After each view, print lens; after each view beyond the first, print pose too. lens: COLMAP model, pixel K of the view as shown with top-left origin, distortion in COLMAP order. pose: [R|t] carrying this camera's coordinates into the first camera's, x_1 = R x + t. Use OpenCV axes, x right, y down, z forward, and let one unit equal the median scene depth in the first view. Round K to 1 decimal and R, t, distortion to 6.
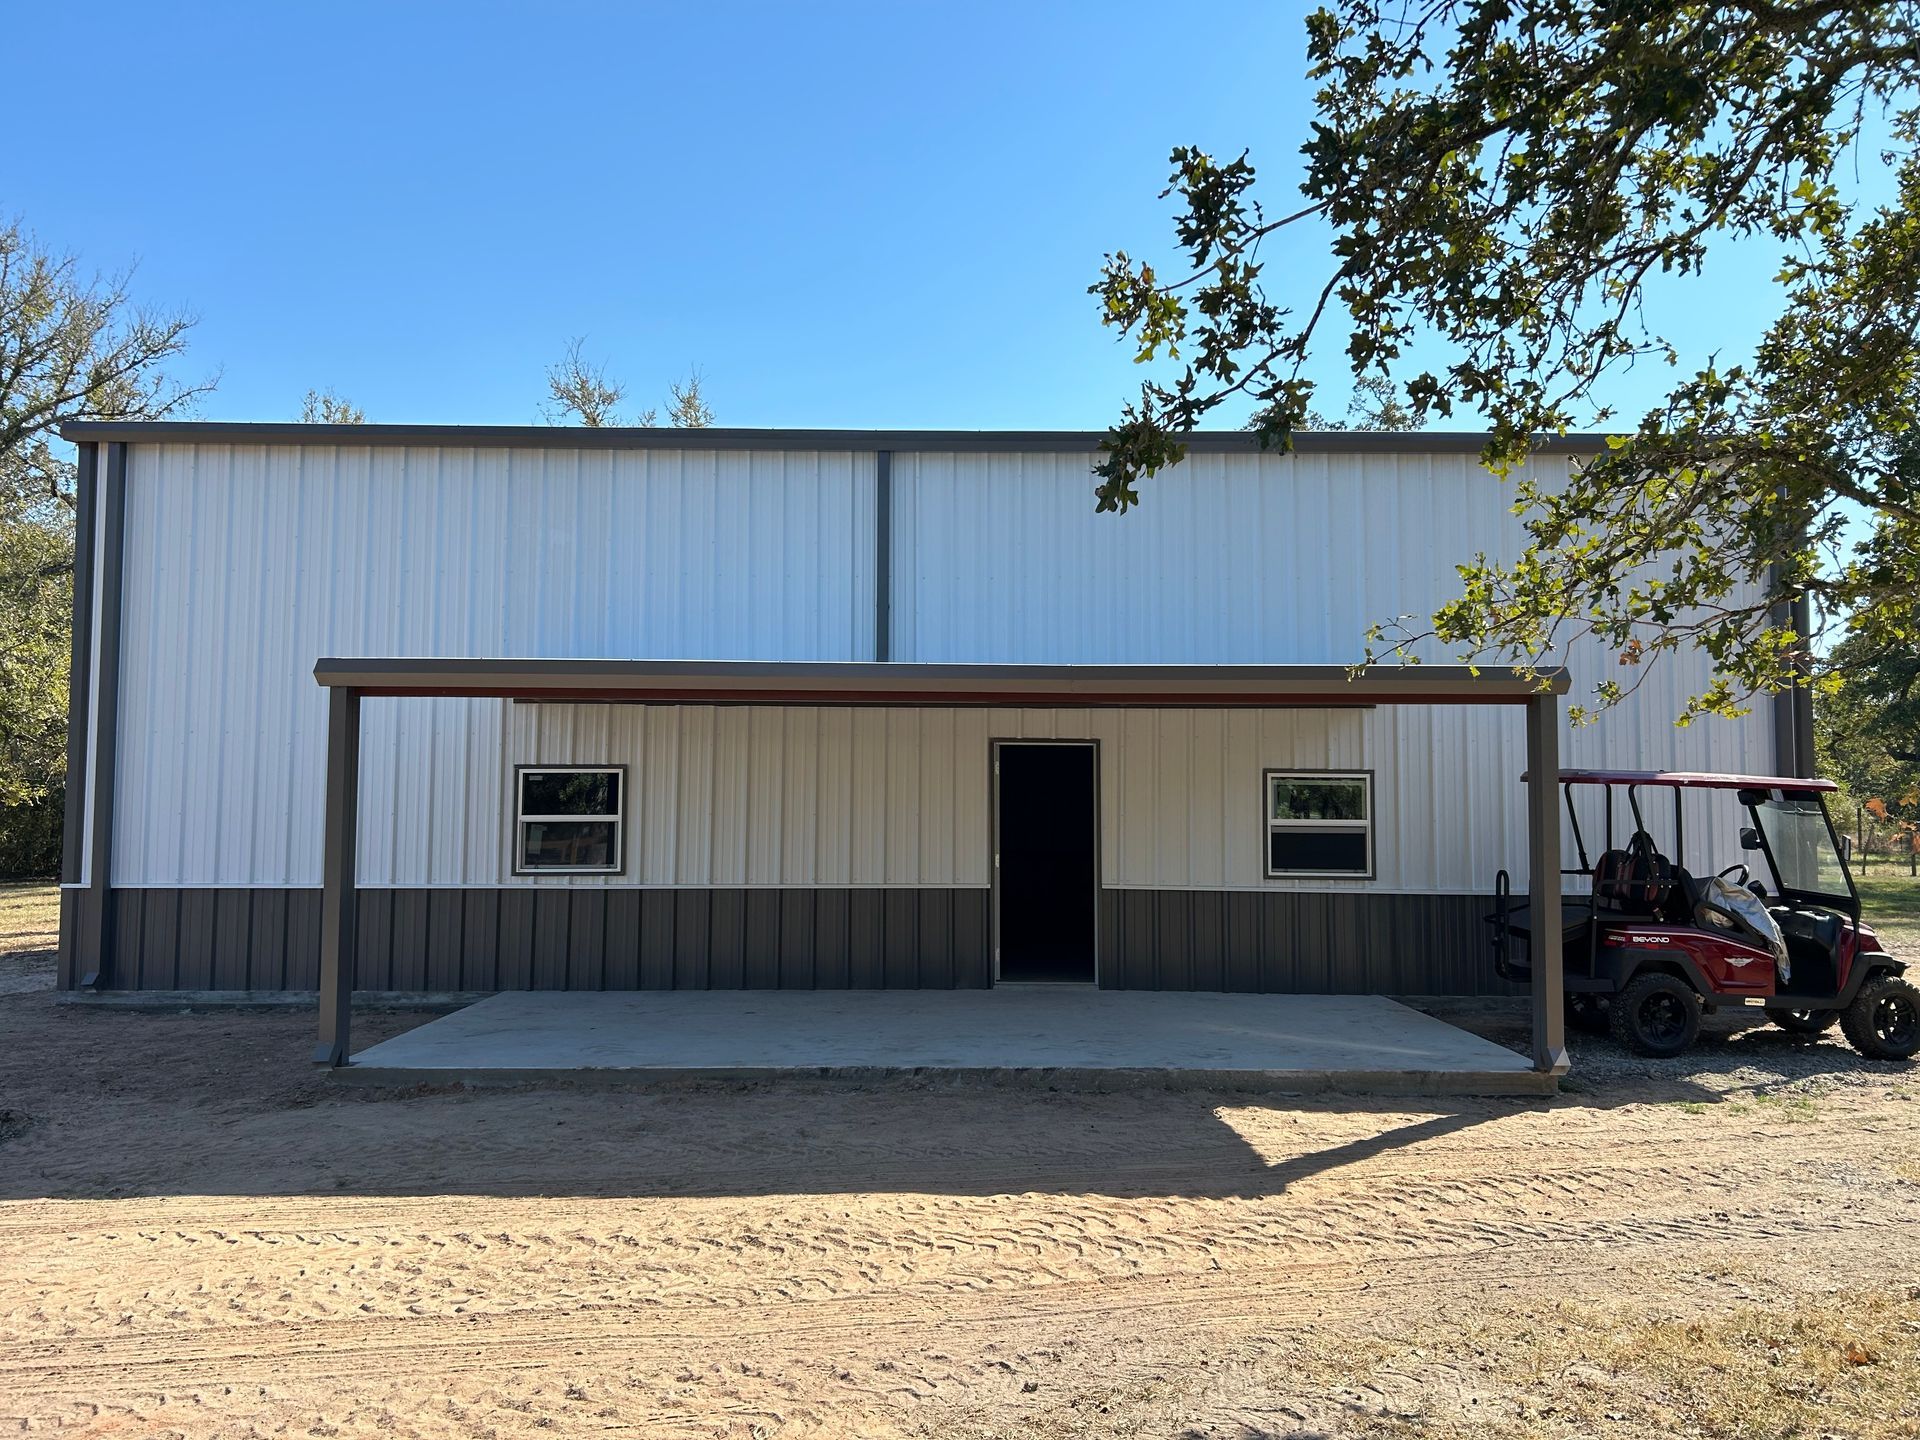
lens RADIAL K [[1430.8, 0, 960.0], [0, 1430.8, 720.0], [0, 0, 1]] dist [0.114796, -0.204353]
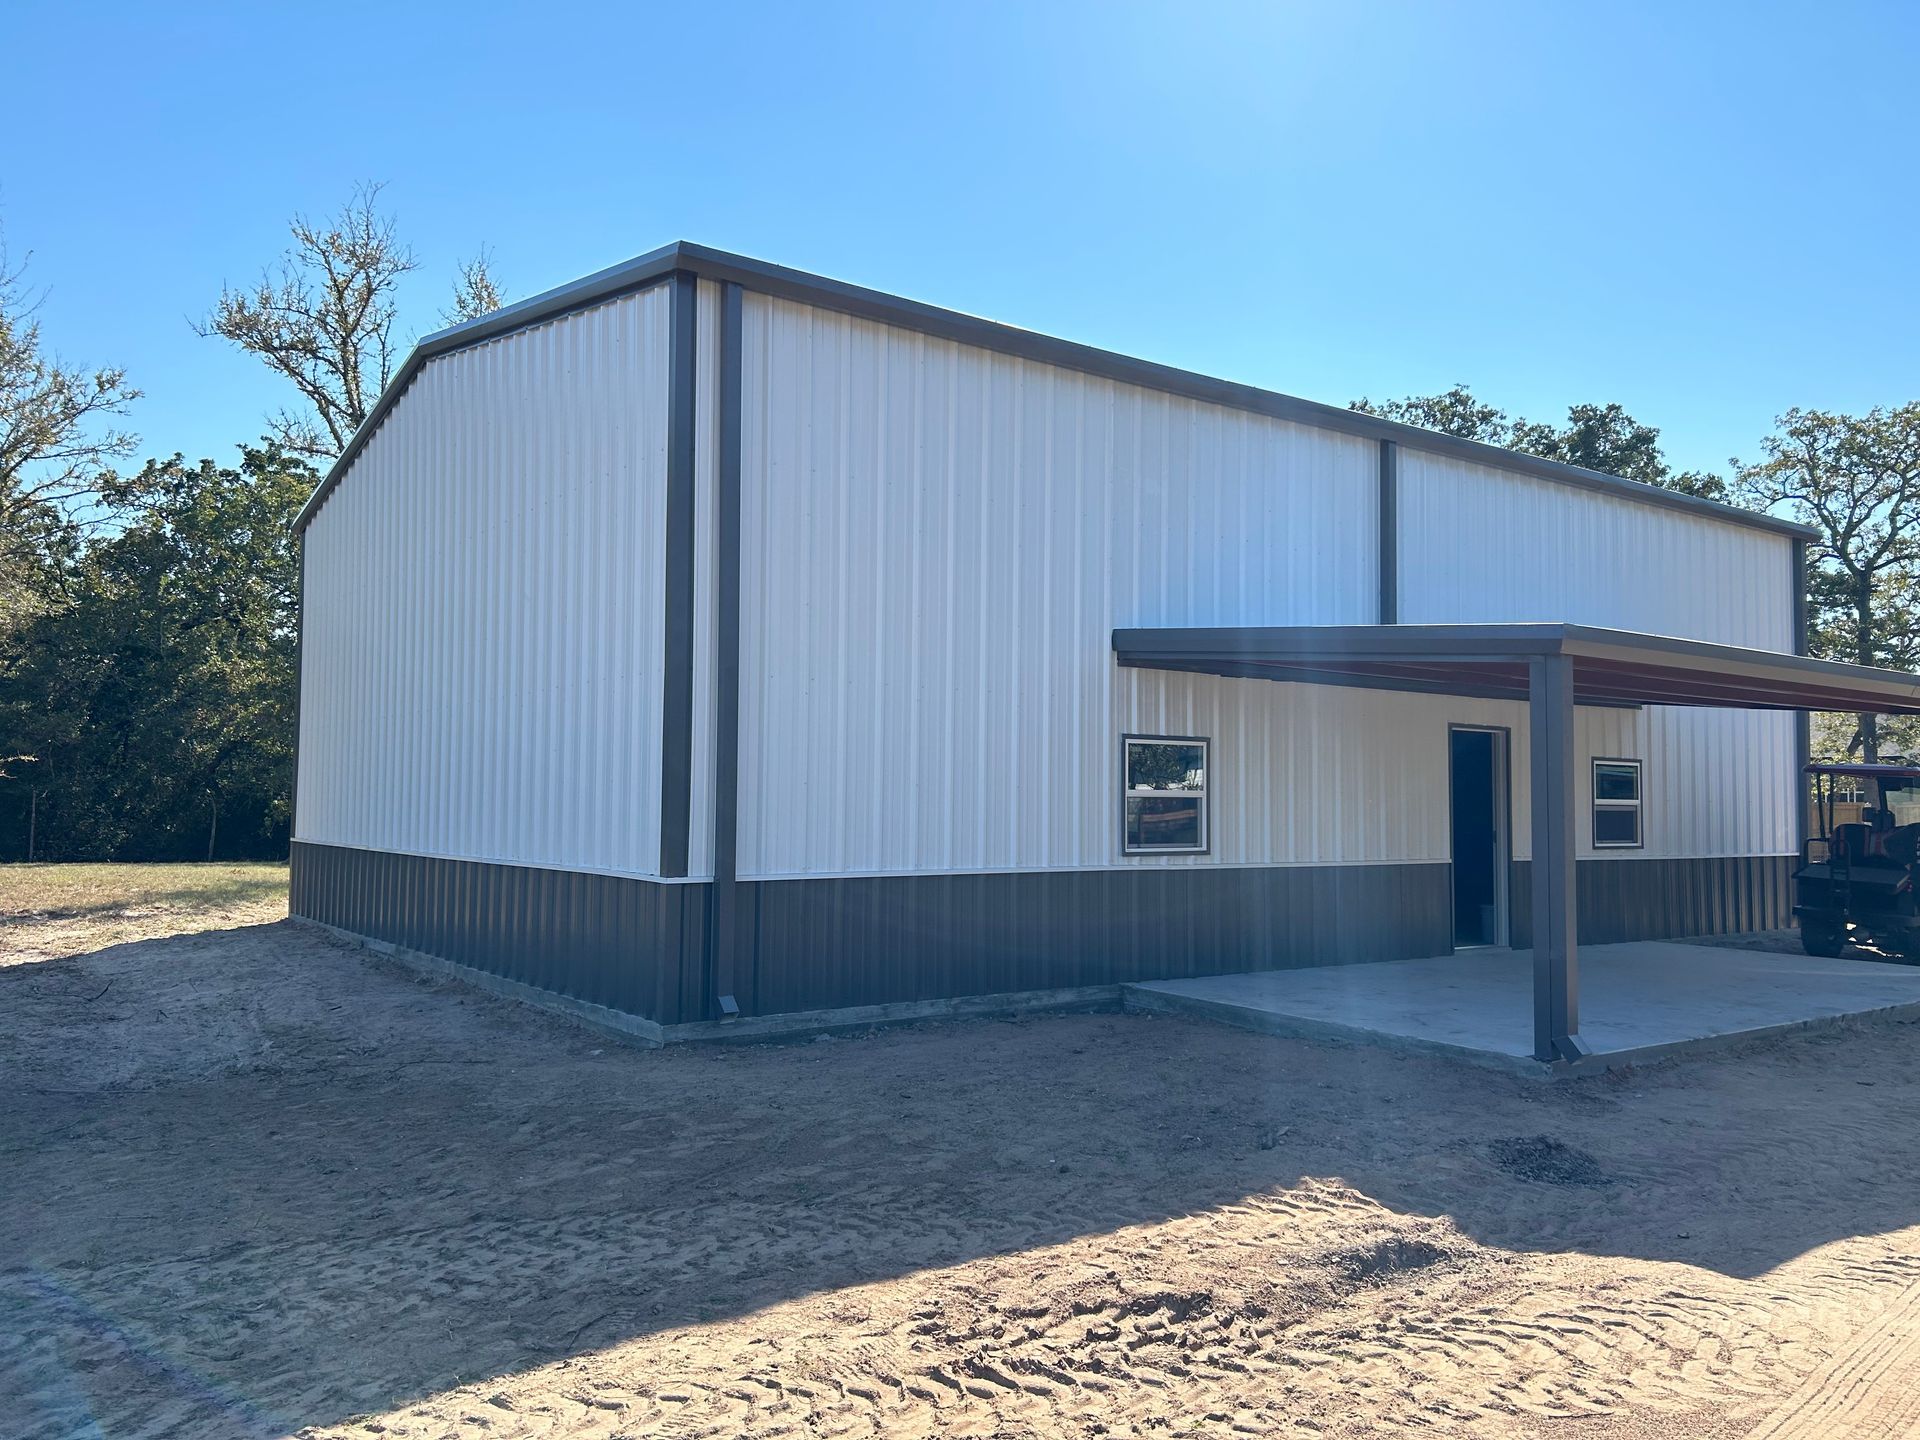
lens RADIAL K [[1430.8, 0, 960.0], [0, 1430.8, 720.0], [0, 0, 1]] dist [0.114796, -0.204353]
pose [[0.812438, 0.038987, 0.581743, -0.910302], [-0.043169, 0.999046, -0.006666, 0.033209], [-0.581448, -0.019697, 0.813345, 0.332394]]
